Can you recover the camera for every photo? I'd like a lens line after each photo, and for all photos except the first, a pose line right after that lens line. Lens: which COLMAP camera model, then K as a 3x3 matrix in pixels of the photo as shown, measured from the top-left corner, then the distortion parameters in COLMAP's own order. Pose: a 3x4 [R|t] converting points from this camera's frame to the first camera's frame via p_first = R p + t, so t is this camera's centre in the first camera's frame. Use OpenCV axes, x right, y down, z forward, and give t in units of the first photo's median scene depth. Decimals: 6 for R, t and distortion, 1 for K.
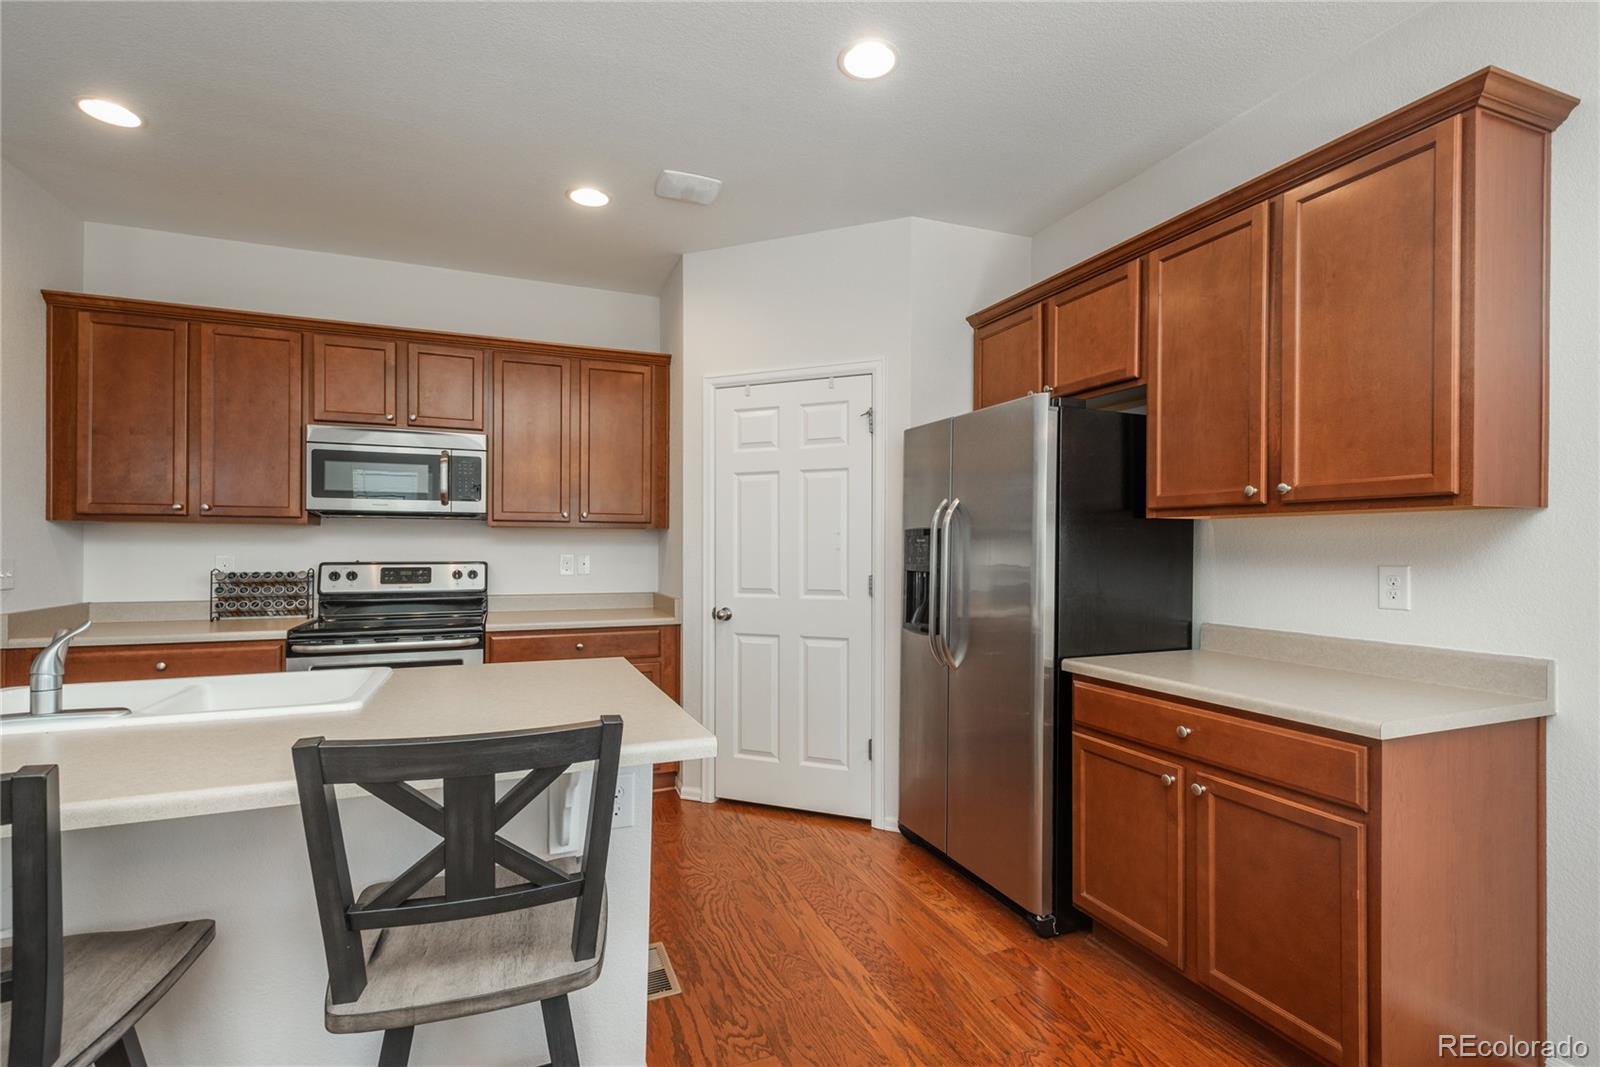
lens RADIAL K [[744.2, 0, 816.0], [0, 744.2, 542.3], [0, 0, 1]] dist [0.008551, -0.001914]
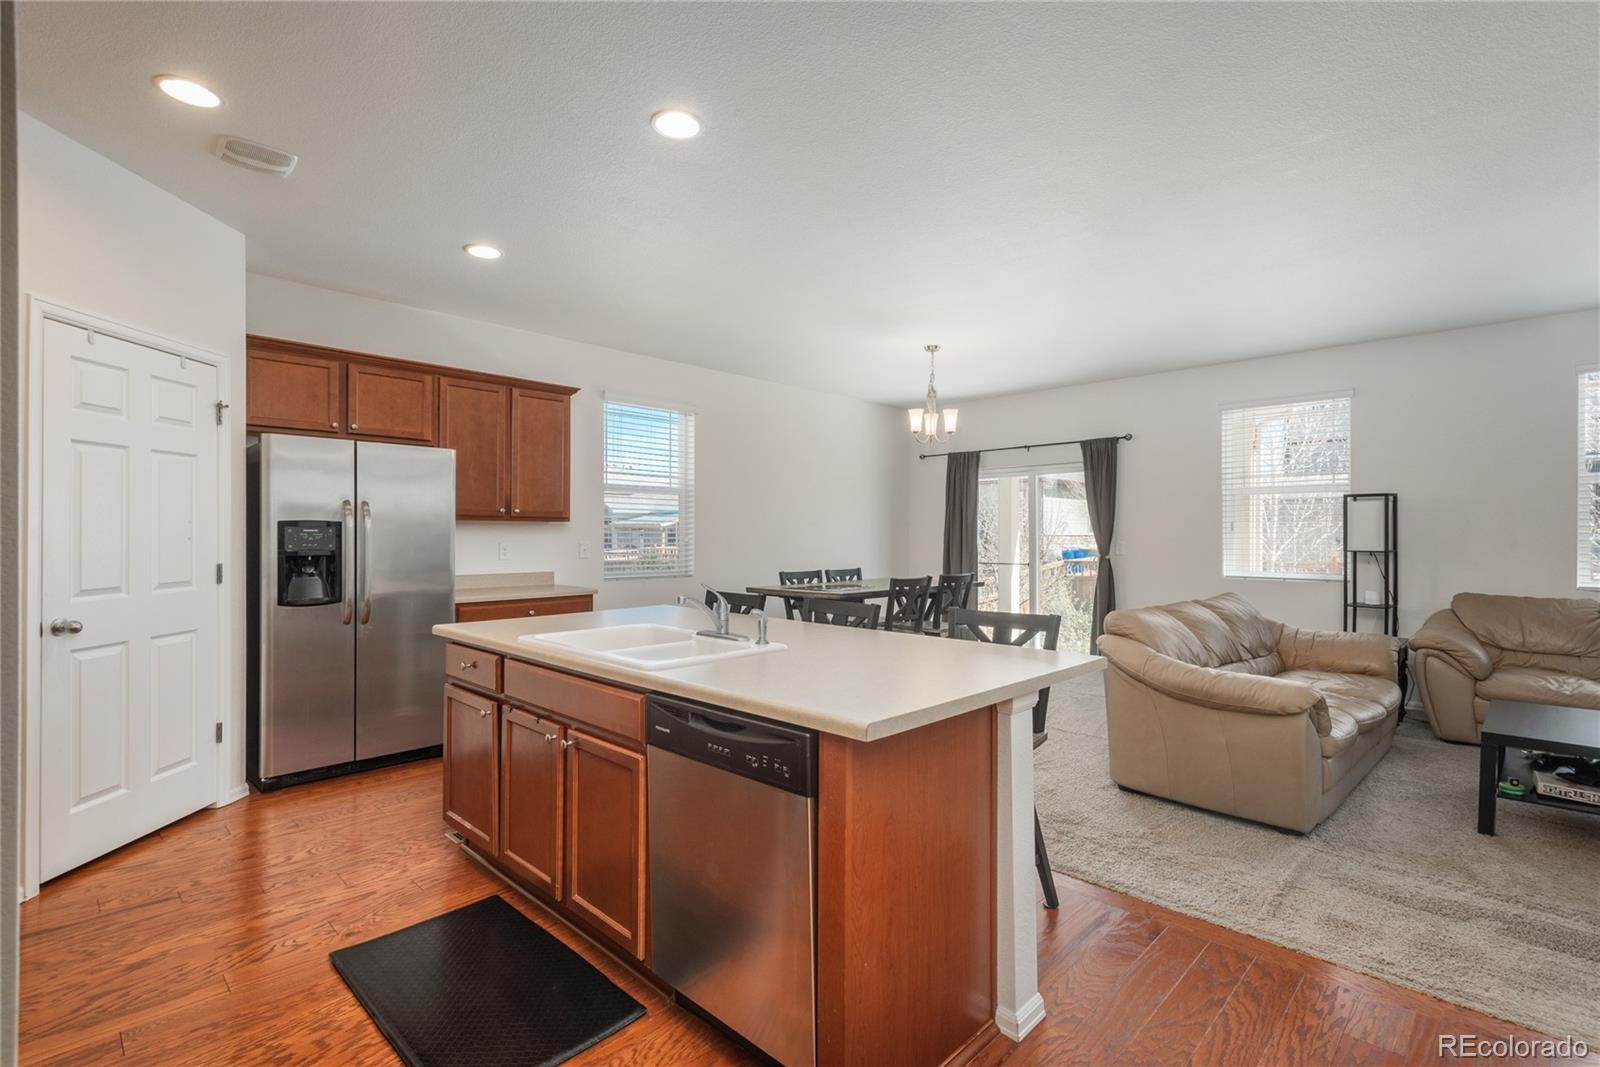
lens RADIAL K [[744.2, 0, 801.4], [0, 744.2, 536.7], [0, 0, 1]] dist [0.008551, -0.001914]
pose [[-0.391932, -0.004193, 0.919985, -1.166517], [-0.005414, 0.999983, 0.002251, 0.000638], [-0.919978, -0.004099, -0.391948, 0.651985]]
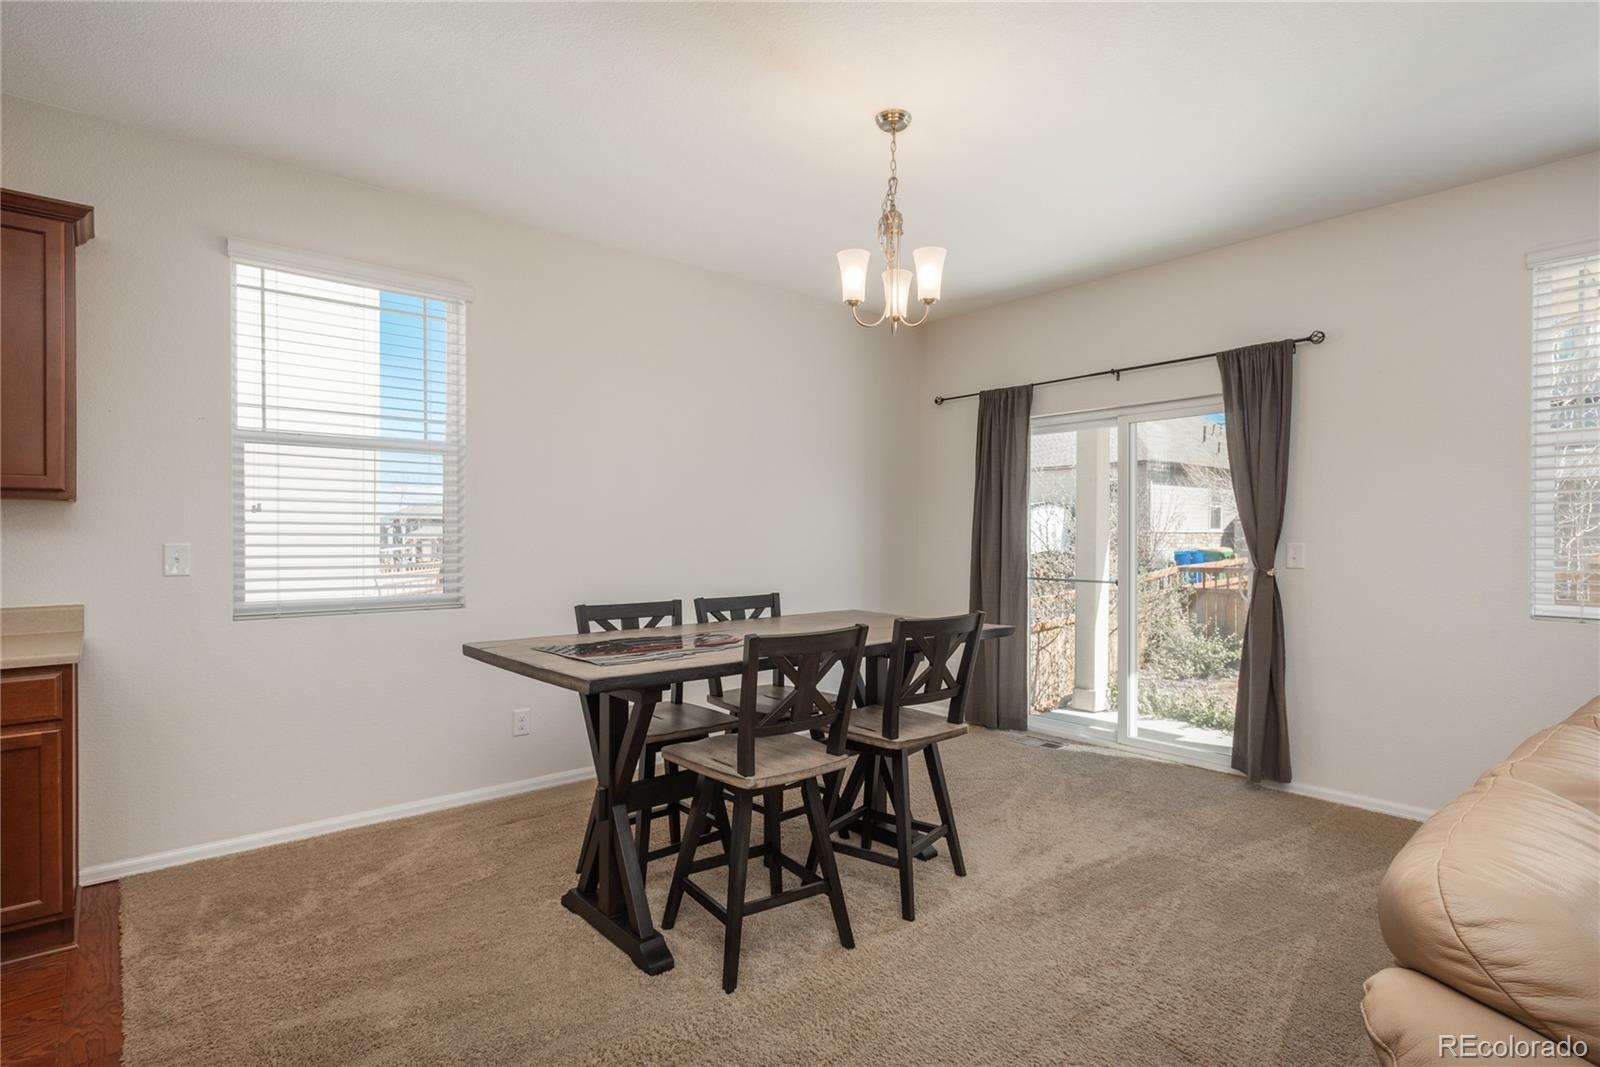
lens RADIAL K [[814.3, 0, 804.5], [0, 814.3, 548.7], [0, 0, 1]] dist [0.005135, -0.002157]
pose [[-0.309003, -0.021867, 0.950810, -0.517164], [-0.006337, 0.999761, 0.020933, 0.002259], [-0.951040, 0.000444, -0.309067, 0.071622]]
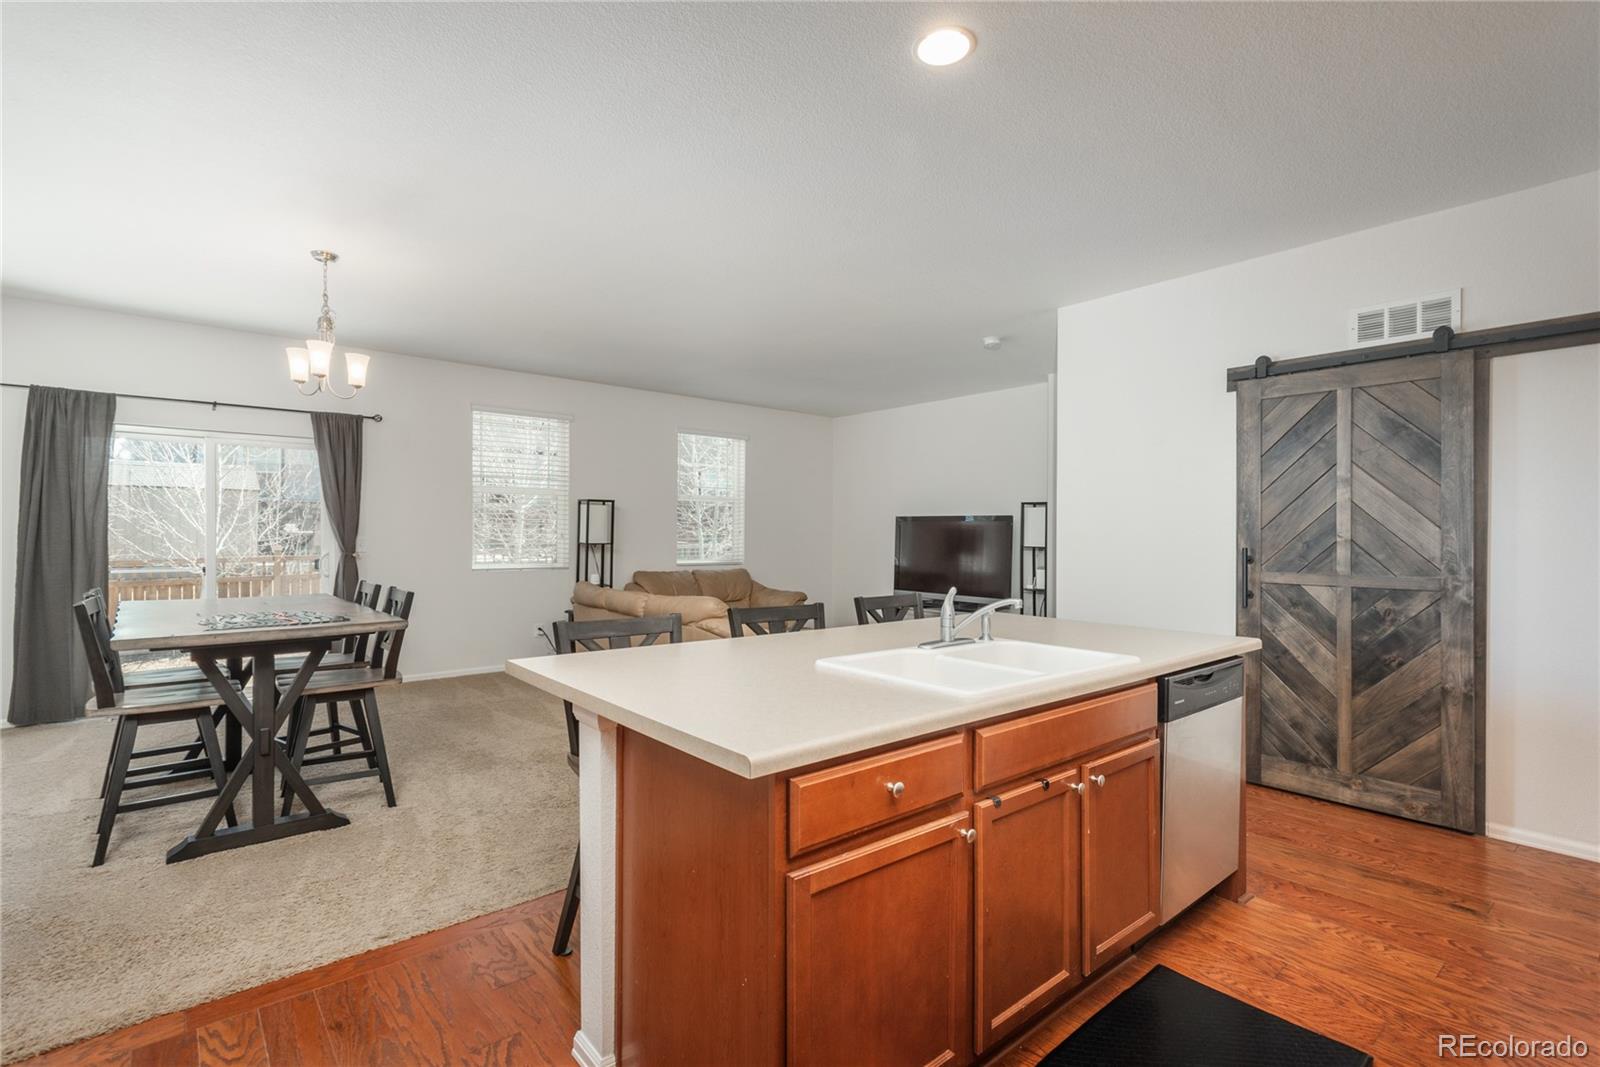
lens RADIAL K [[744.2, 0, 797.0], [0, 744.2, 535.2], [0, 0, 1]] dist [0.008551, -0.001914]
pose [[-0.954218, -0.009921, -0.298949, -0.087308], [-0.009825, 0.999950, -0.001822, 0.004297], [0.298952, 0.001199, -0.954267, 1.056242]]
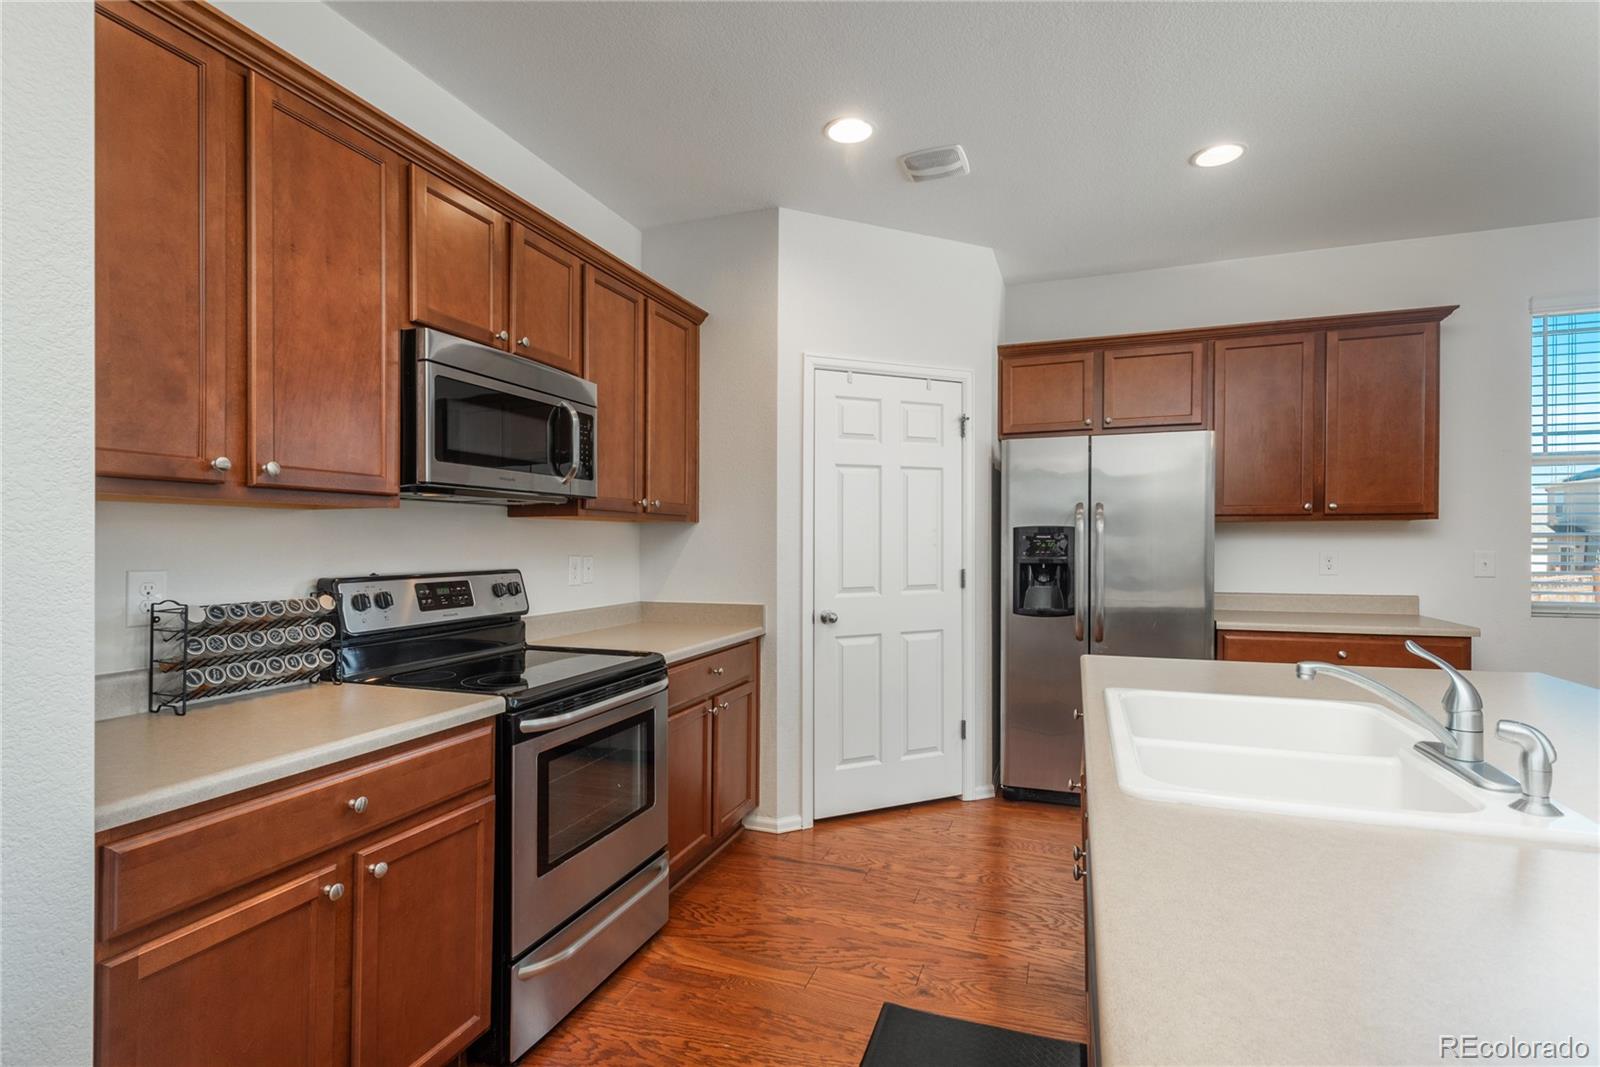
lens RADIAL K [[776.6, 0, 770.9], [0, 776.6, 544.0], [0, 0, 1]] dist [0.009834, -0.000667]
pose [[0.688832, -0.007675, 0.724880, -0.918337], [0.002365, 0.999962, 0.008339, -0.001960], [-0.724917, -0.004030, 0.688824, 0.416126]]
